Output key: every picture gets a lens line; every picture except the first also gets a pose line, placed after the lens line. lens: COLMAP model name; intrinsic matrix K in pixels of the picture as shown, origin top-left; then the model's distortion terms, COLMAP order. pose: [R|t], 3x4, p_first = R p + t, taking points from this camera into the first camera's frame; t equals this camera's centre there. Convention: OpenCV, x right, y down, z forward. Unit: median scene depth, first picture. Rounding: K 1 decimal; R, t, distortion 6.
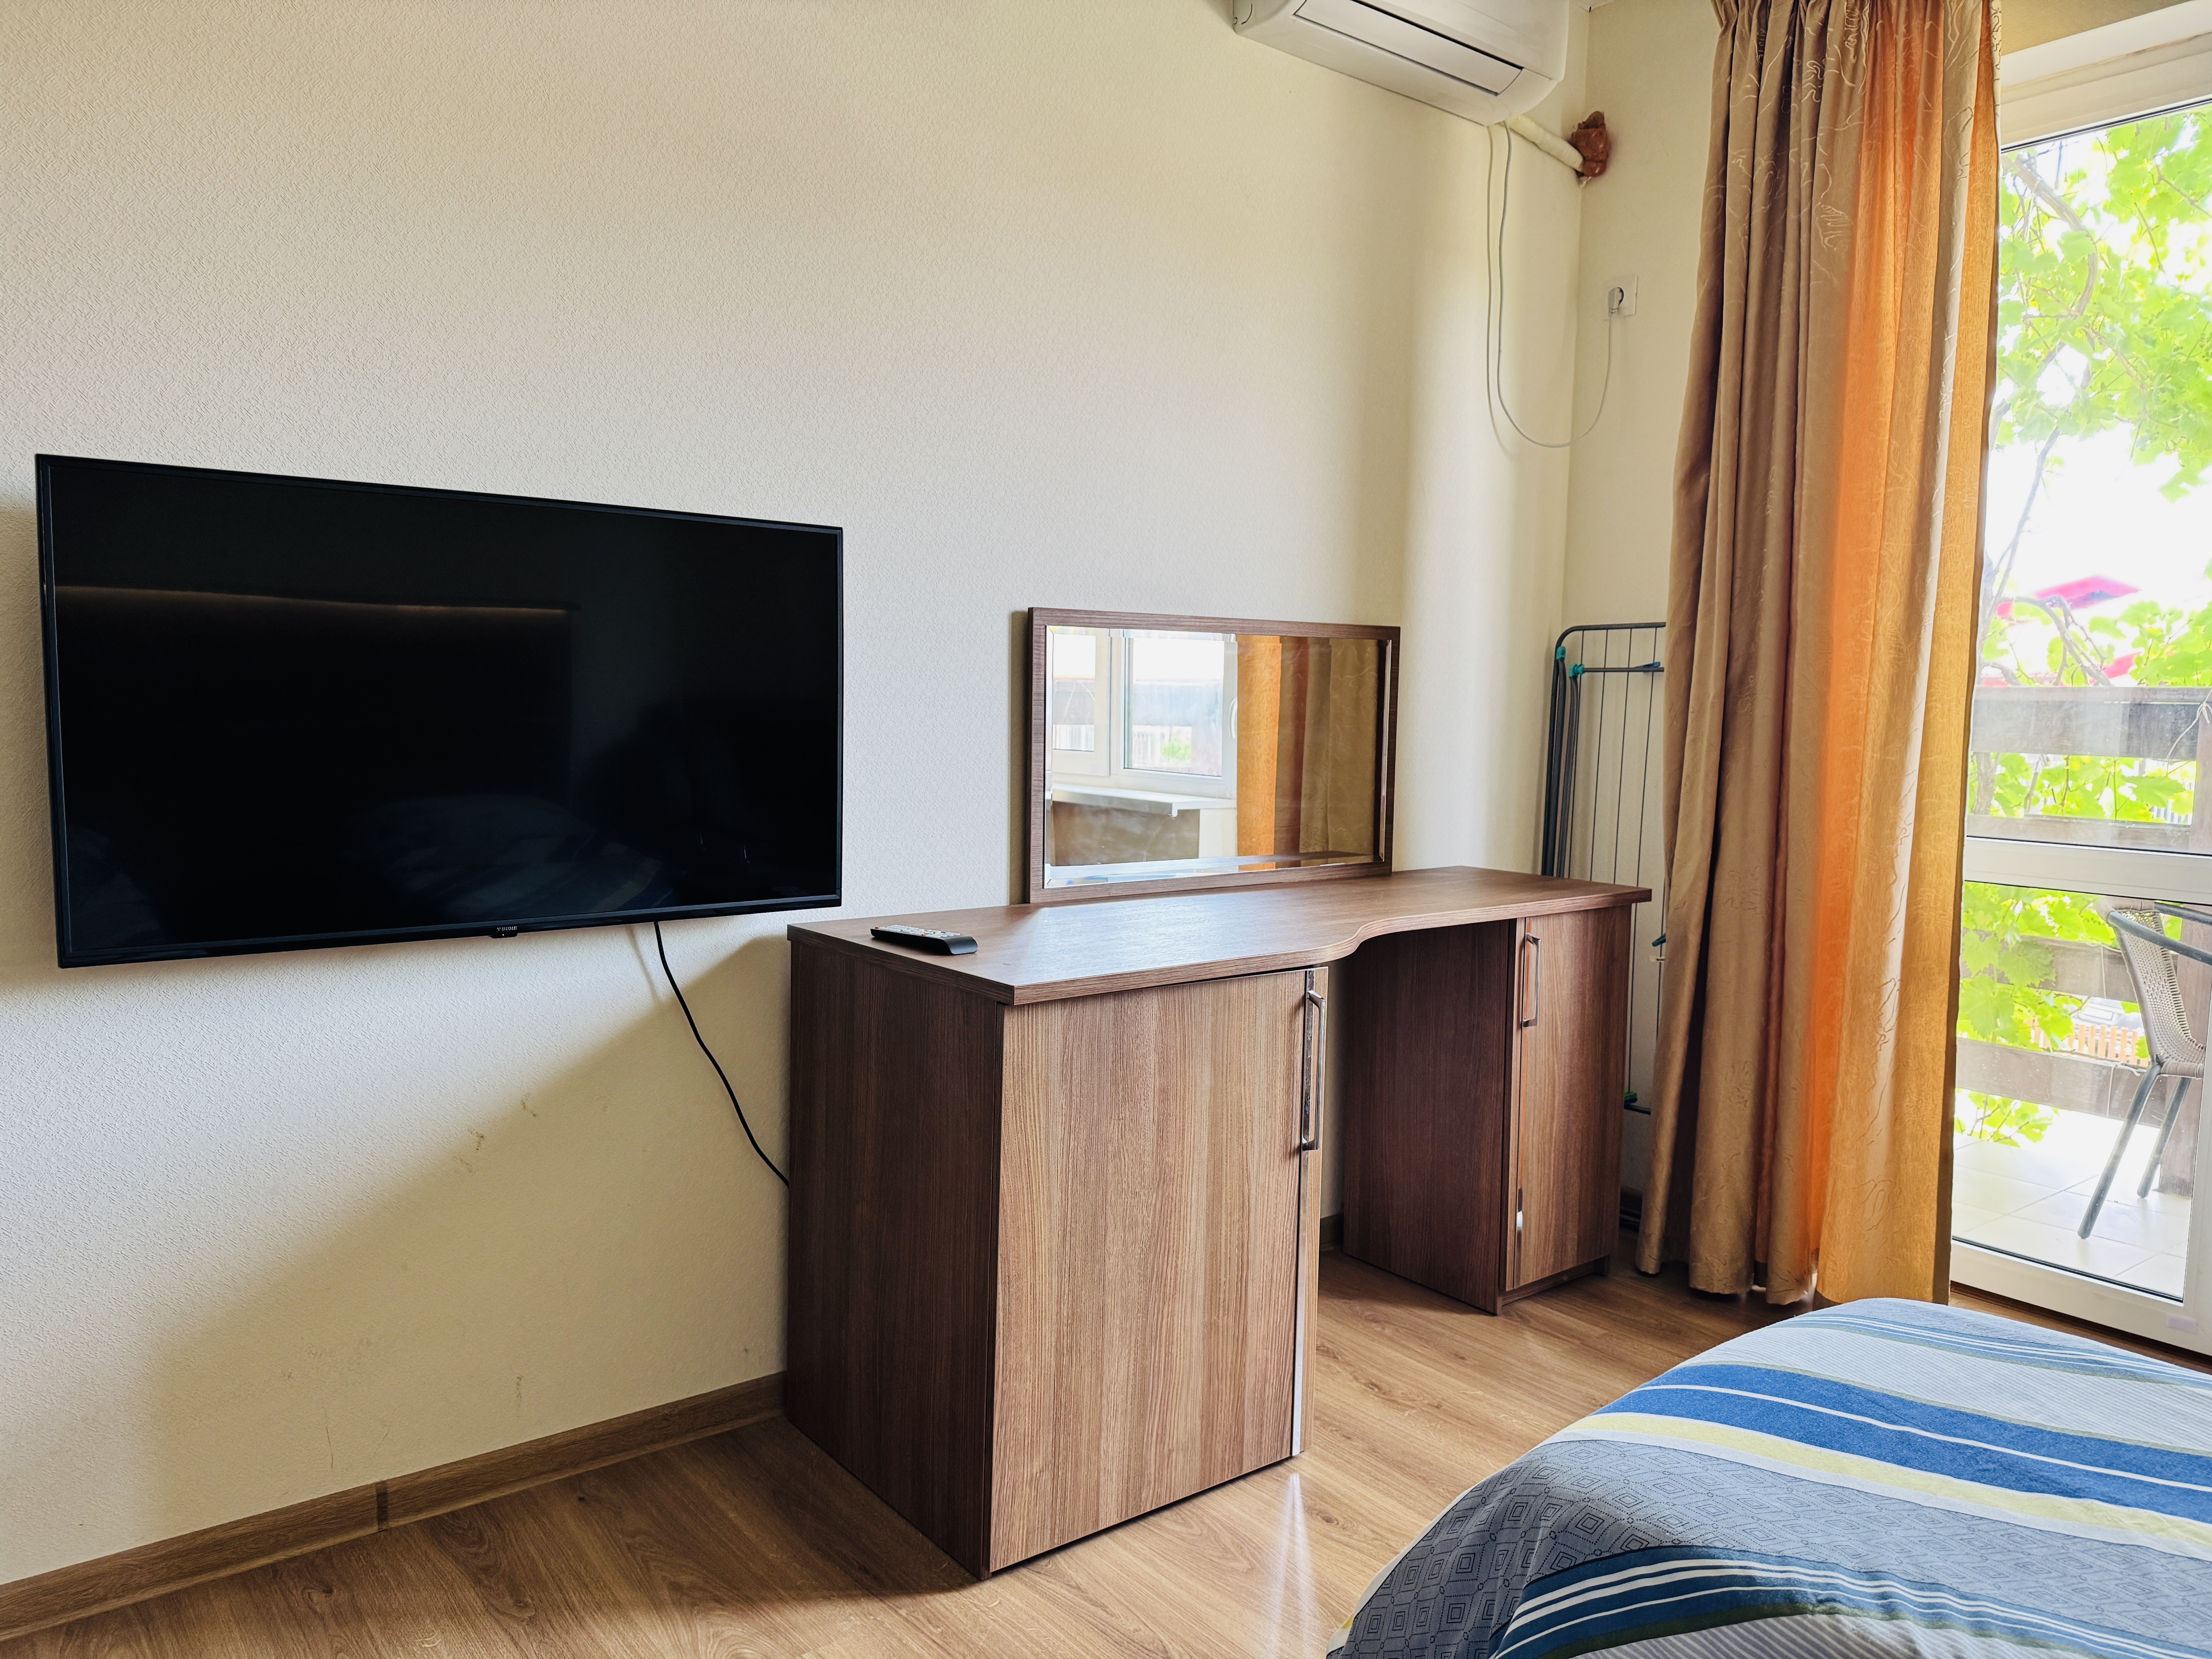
lens RADIAL K [[1562.0, 0, 1097.7], [0, 1562.0, 816.5], [0, 0, 1]] dist [0.123434, -0.204597]
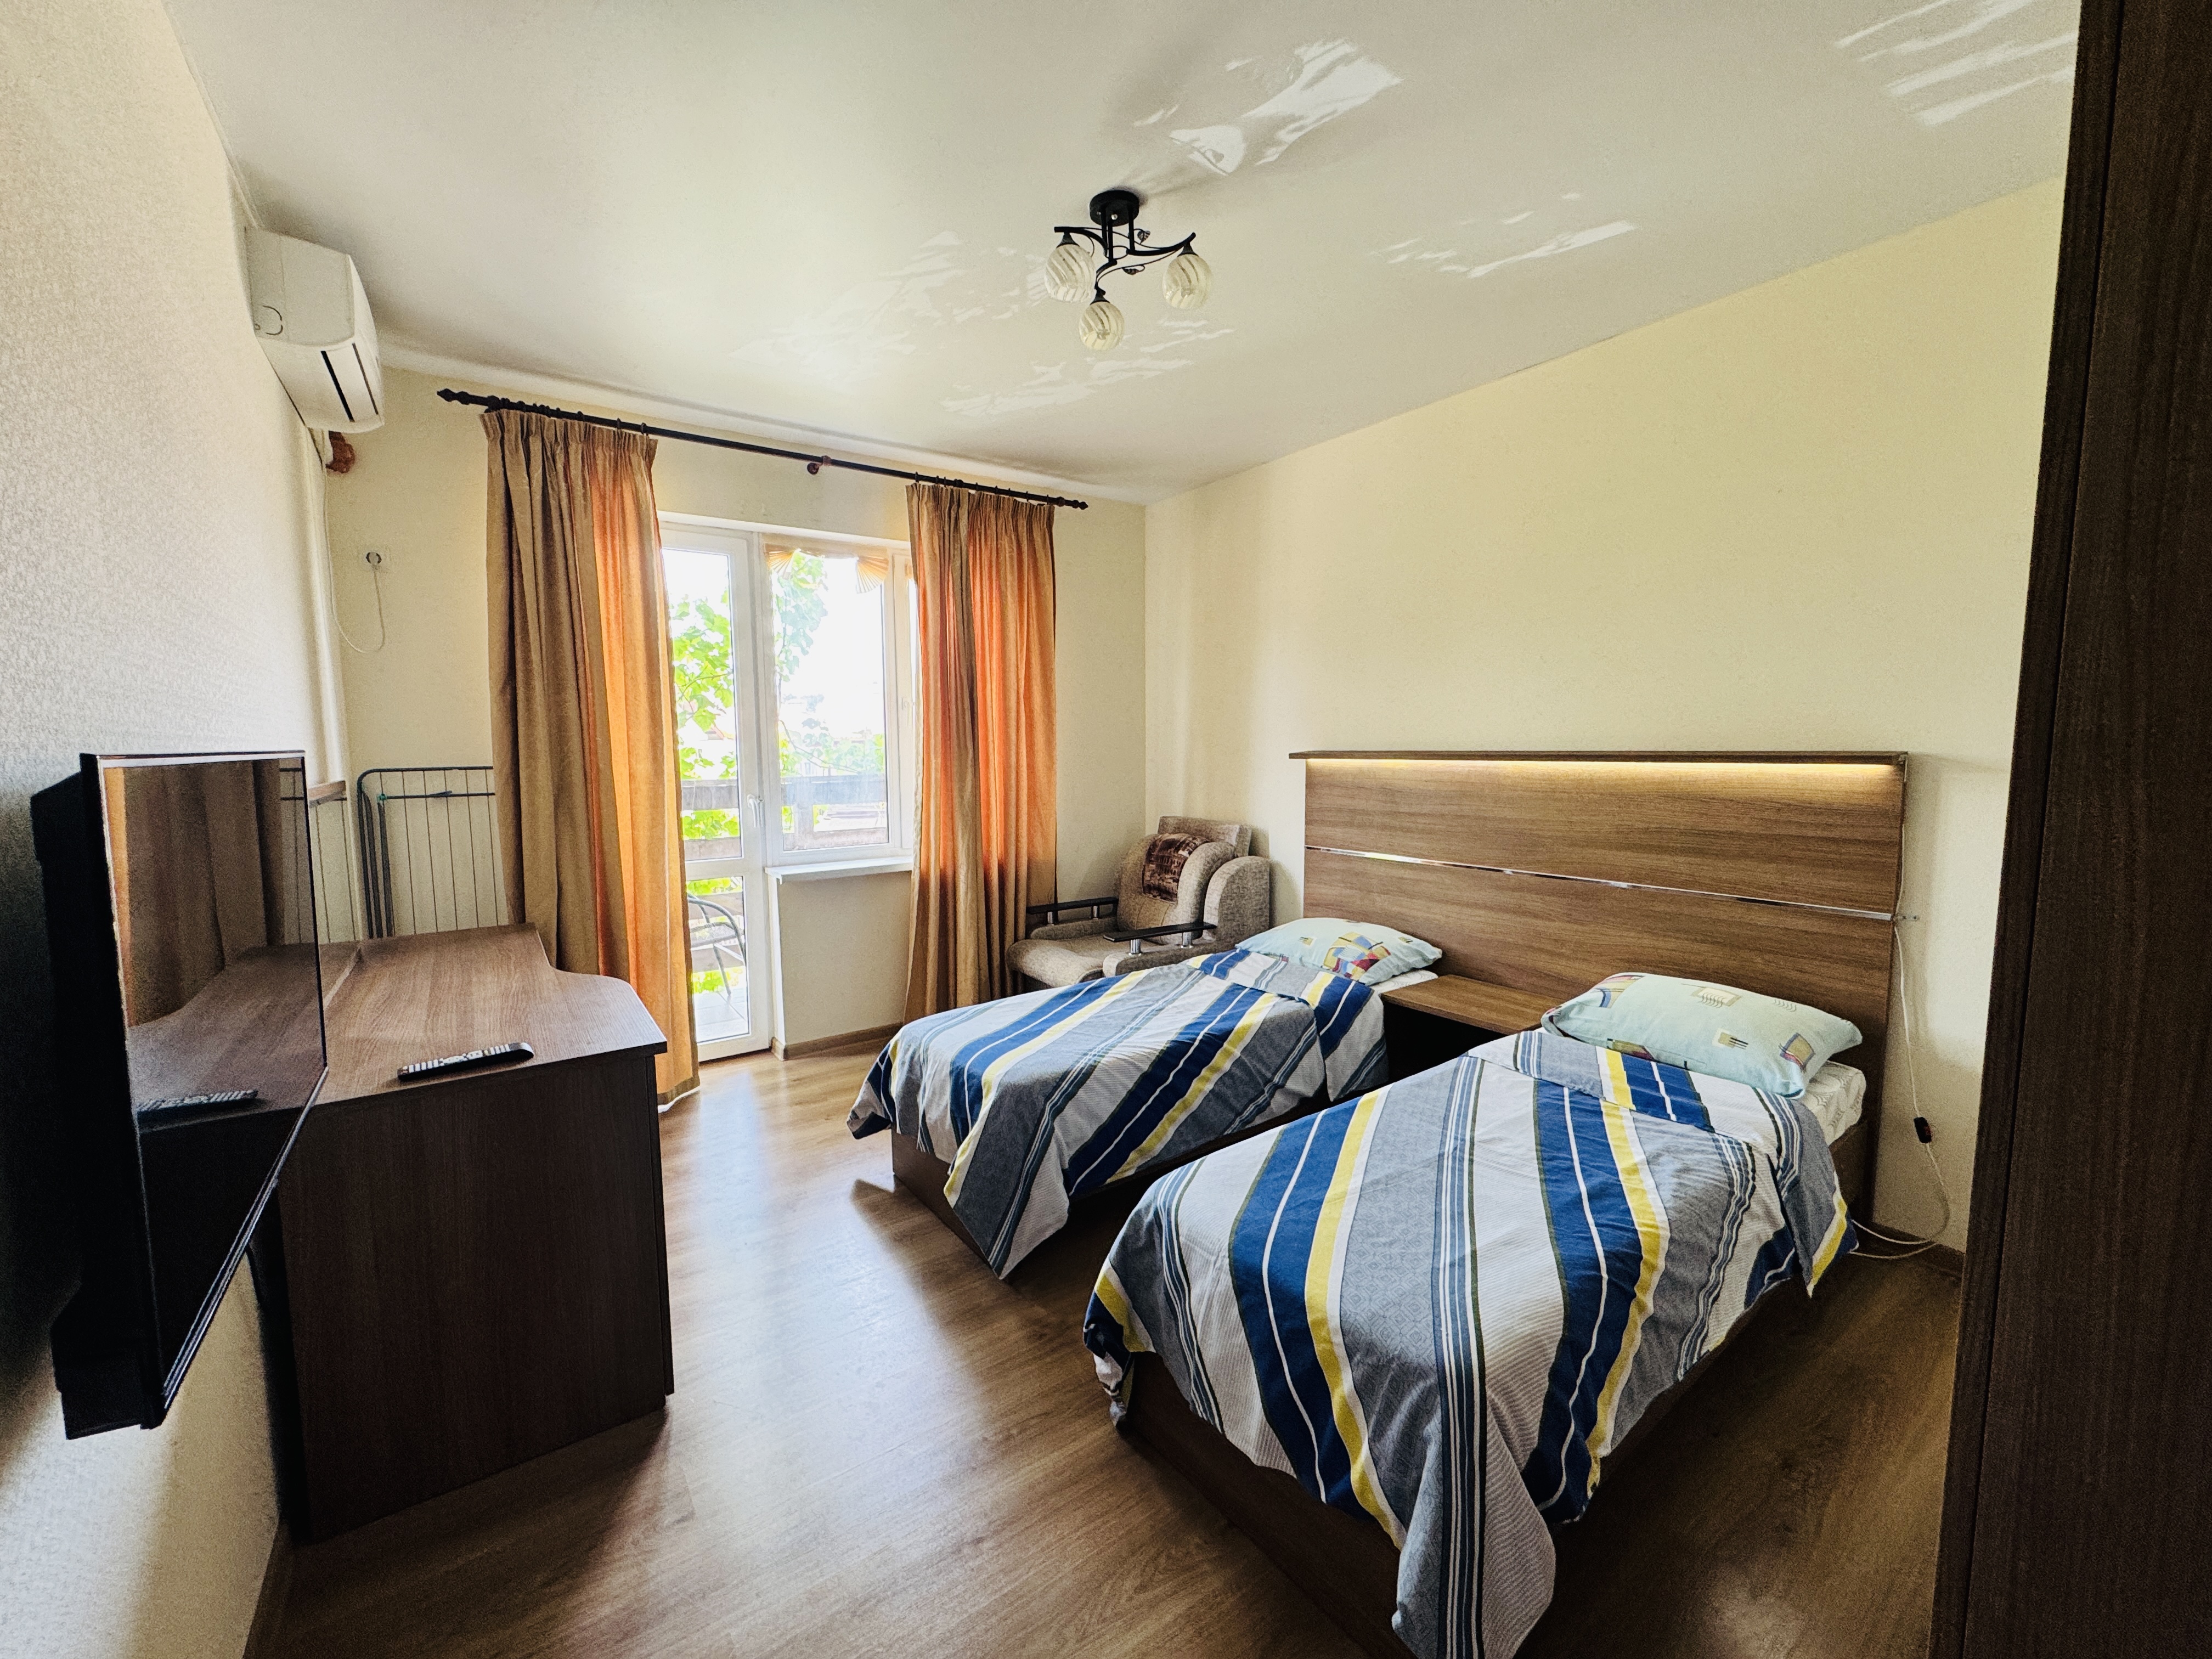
lens RADIAL K [[882.0, 0, 1090.4], [0, 882.0, 828.1], [0, 0, 1]] dist [-0.001284, 0.000013]
pose [[0.050721, -0.112933, 0.992307, -1.421553], [0.088658, 0.990172, 0.108159, -0.265175], [-0.994770, 0.082490, 0.060235, 0.742346]]
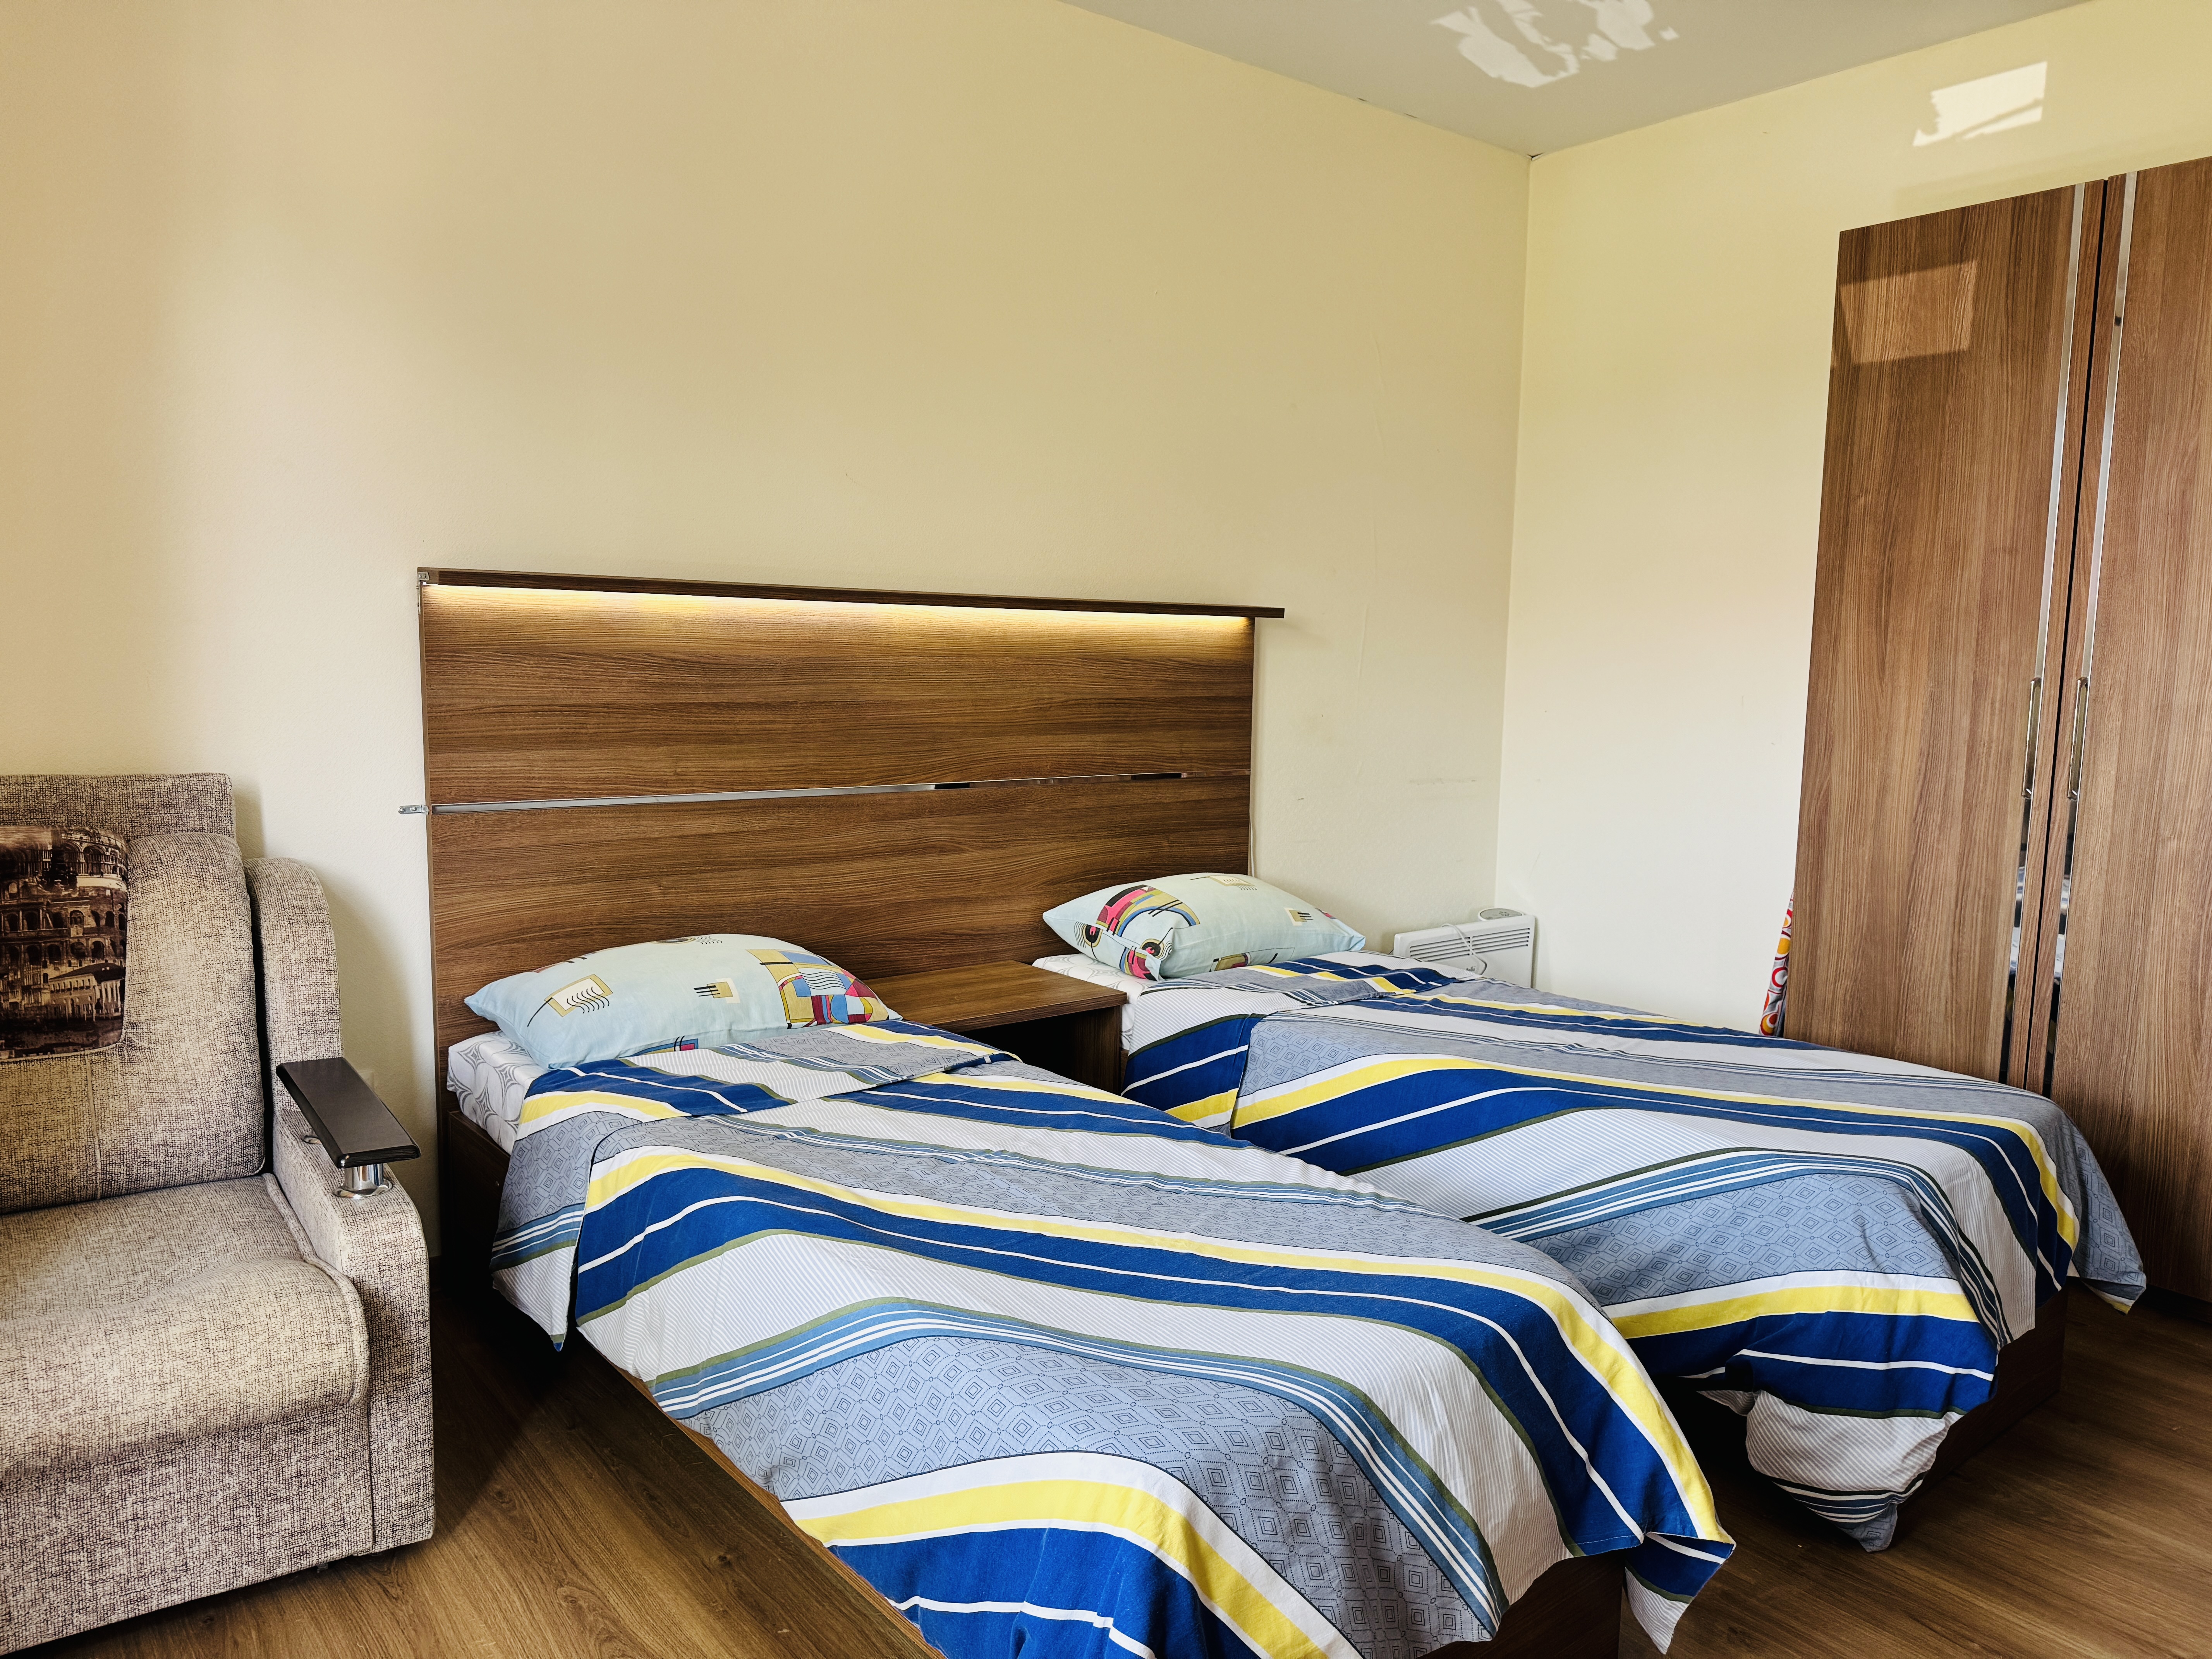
lens RADIAL K [[1519.0, 0, 1105.5], [0, 1519.0, 852.8], [0, 0, 1]] dist [0.004458, -0.015255]
pose [[-0.998958, -0.014498, -0.043272, 0.933006], [-0.022211, 0.982773, 0.183476, -0.148074], [0.039867, 0.184246, -0.982071, 2.412405]]
